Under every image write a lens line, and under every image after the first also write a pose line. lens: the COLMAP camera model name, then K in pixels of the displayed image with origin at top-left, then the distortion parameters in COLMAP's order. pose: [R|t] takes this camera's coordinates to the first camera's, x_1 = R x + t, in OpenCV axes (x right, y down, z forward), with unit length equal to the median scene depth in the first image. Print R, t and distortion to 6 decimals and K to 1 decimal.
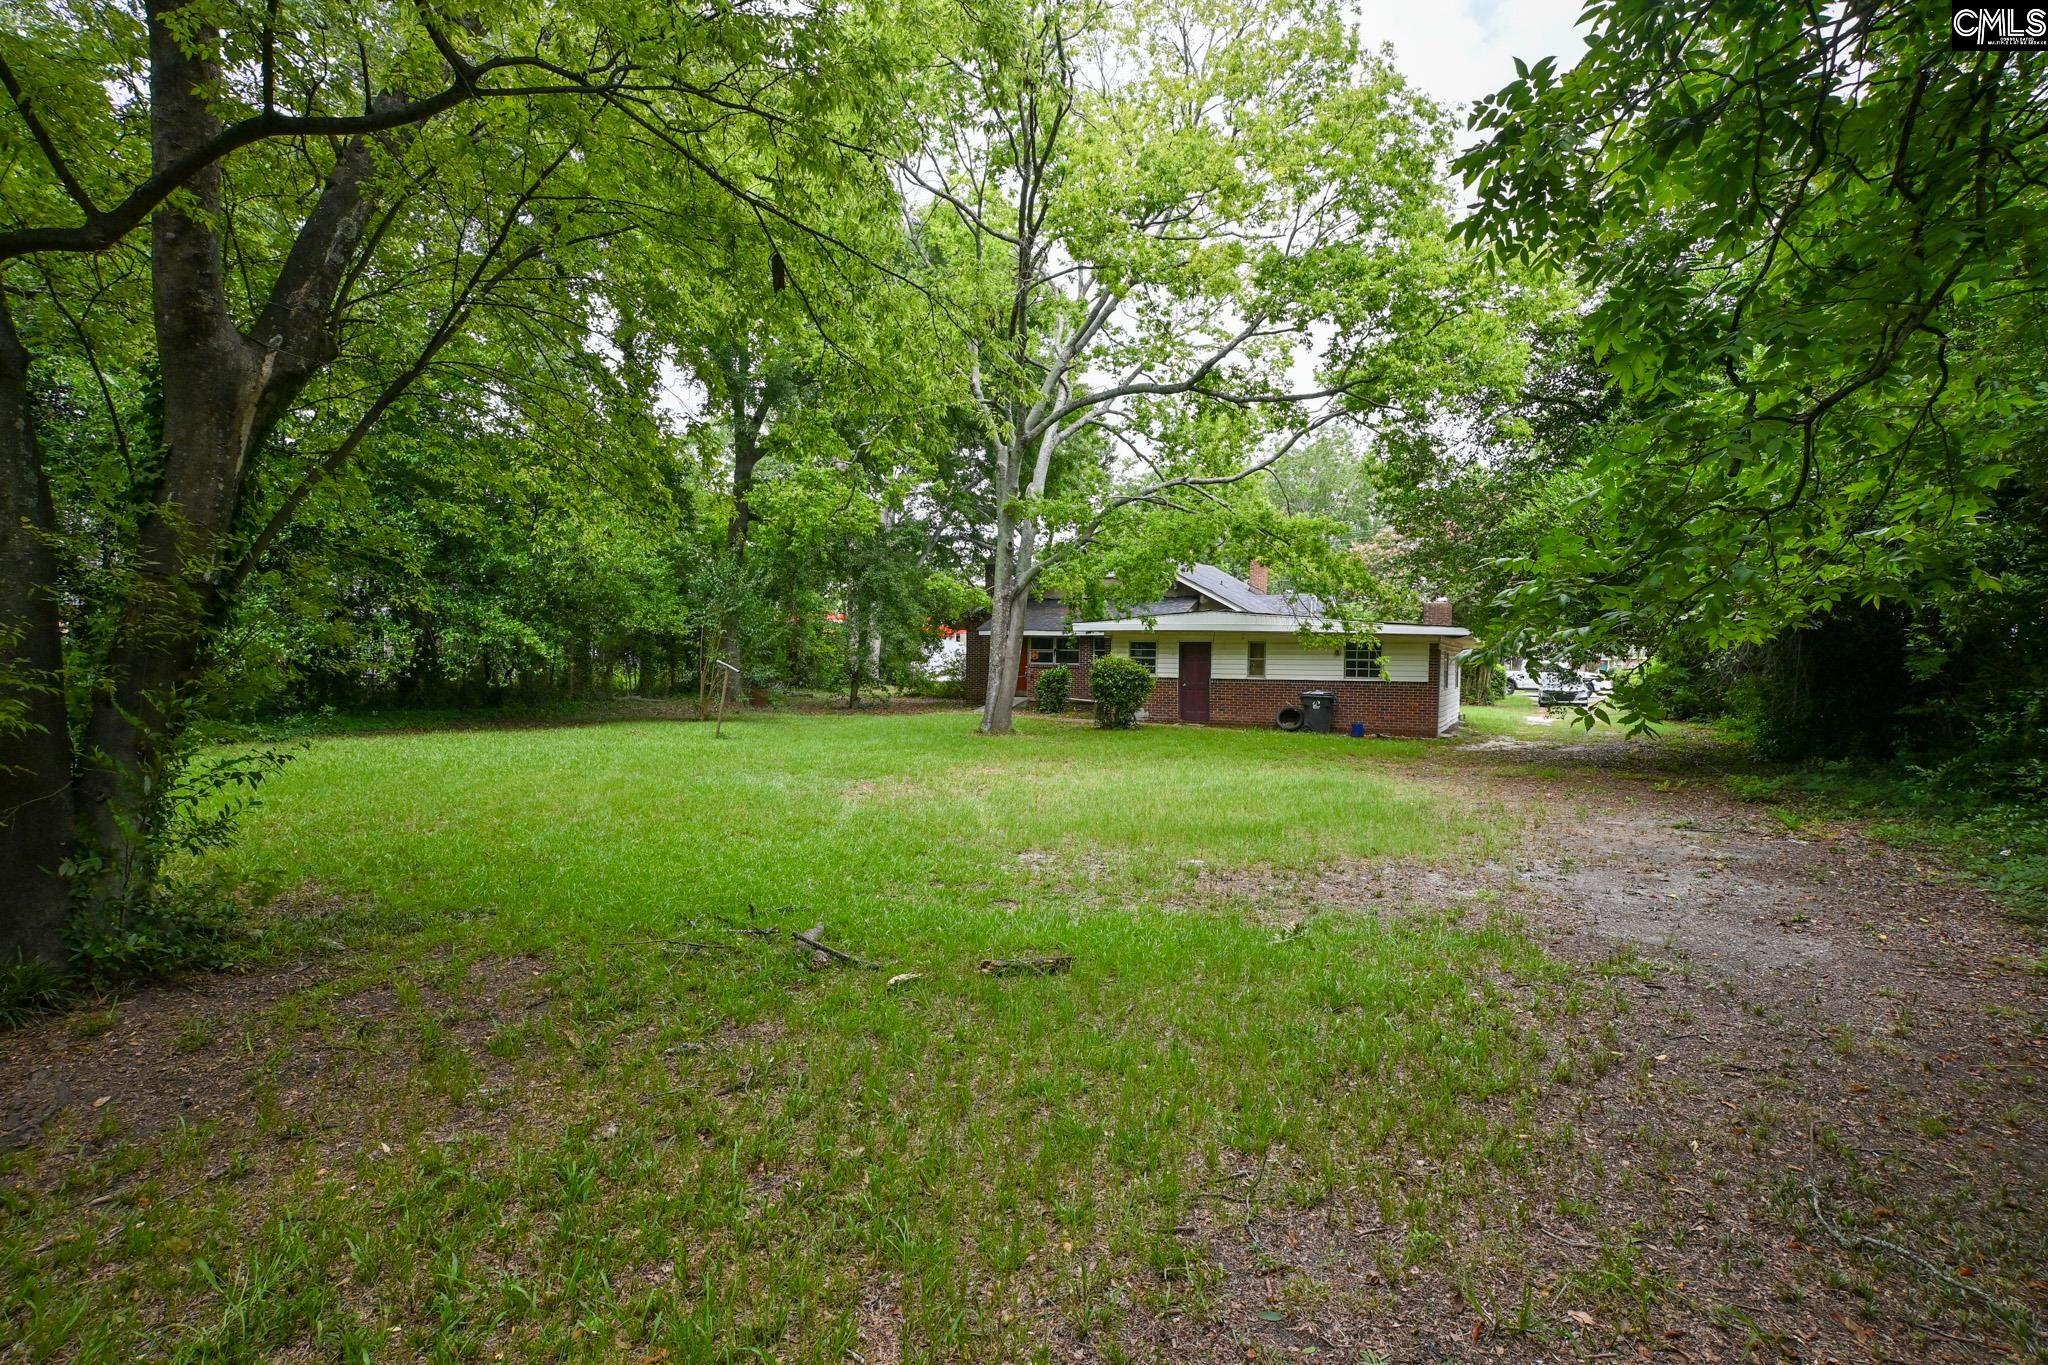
lens RADIAL K [[1027.7, 0, 1024.1], [0, 1027.7, 681.9], [0, 0, 1]] dist [-0.000853, 0.000644]
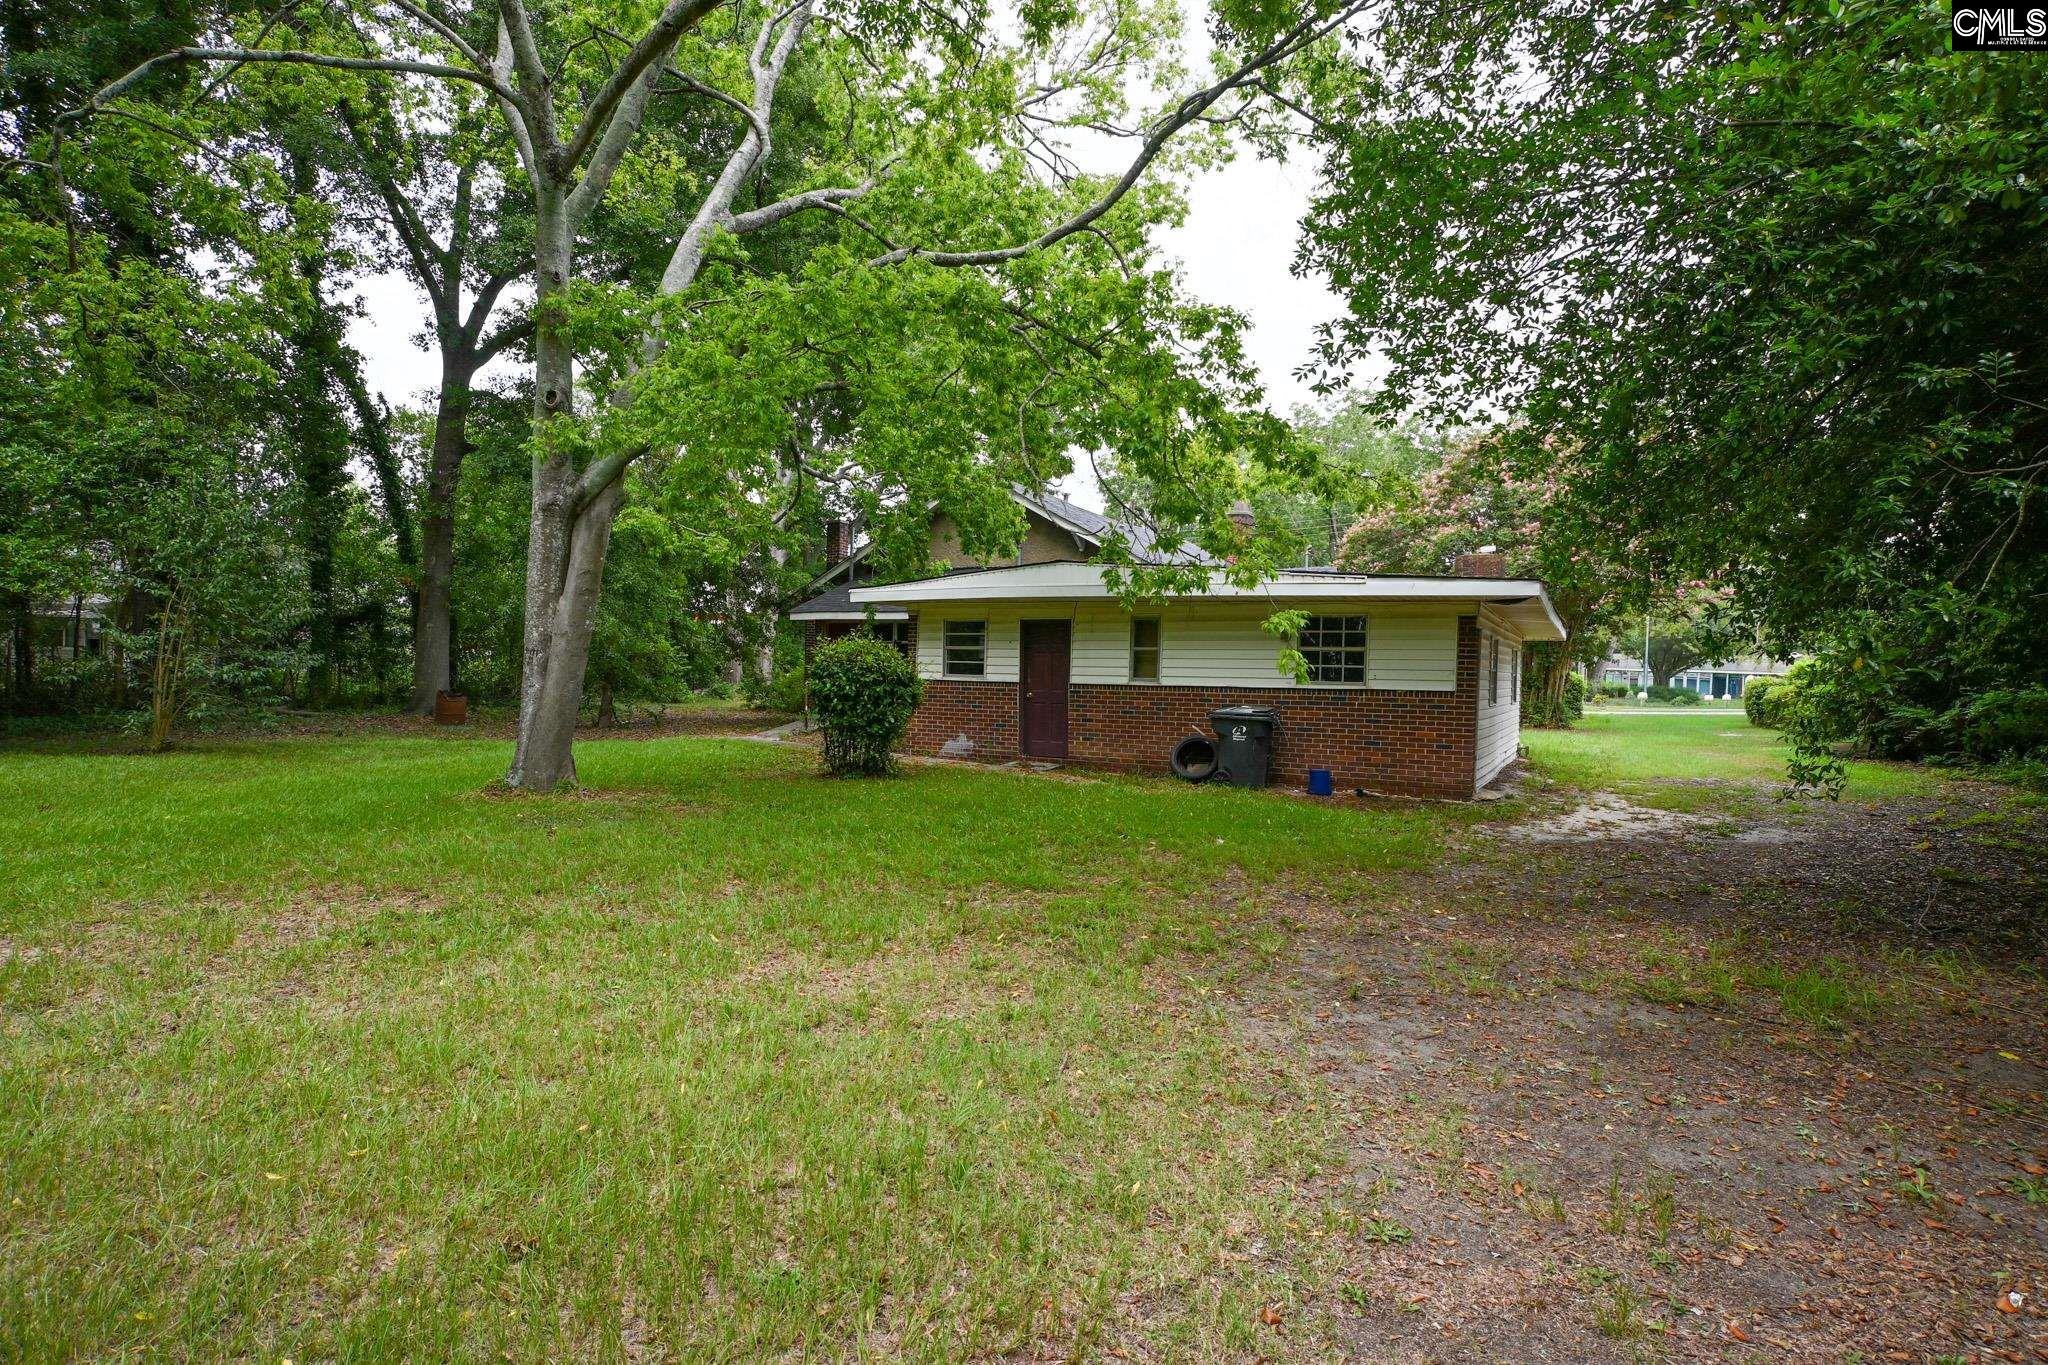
lens RADIAL K [[1027.7, 0, 1023.9], [0, 1027.7, 684.9], [0, 0, 1]] dist [-0.000853, 0.000644]
pose [[0.998739, 0.005251, -0.049924, 0.187995], [-0.005724, 0.999940, -0.009325, 0.002745], [0.049872, 0.009599, 0.998709, 0.439094]]
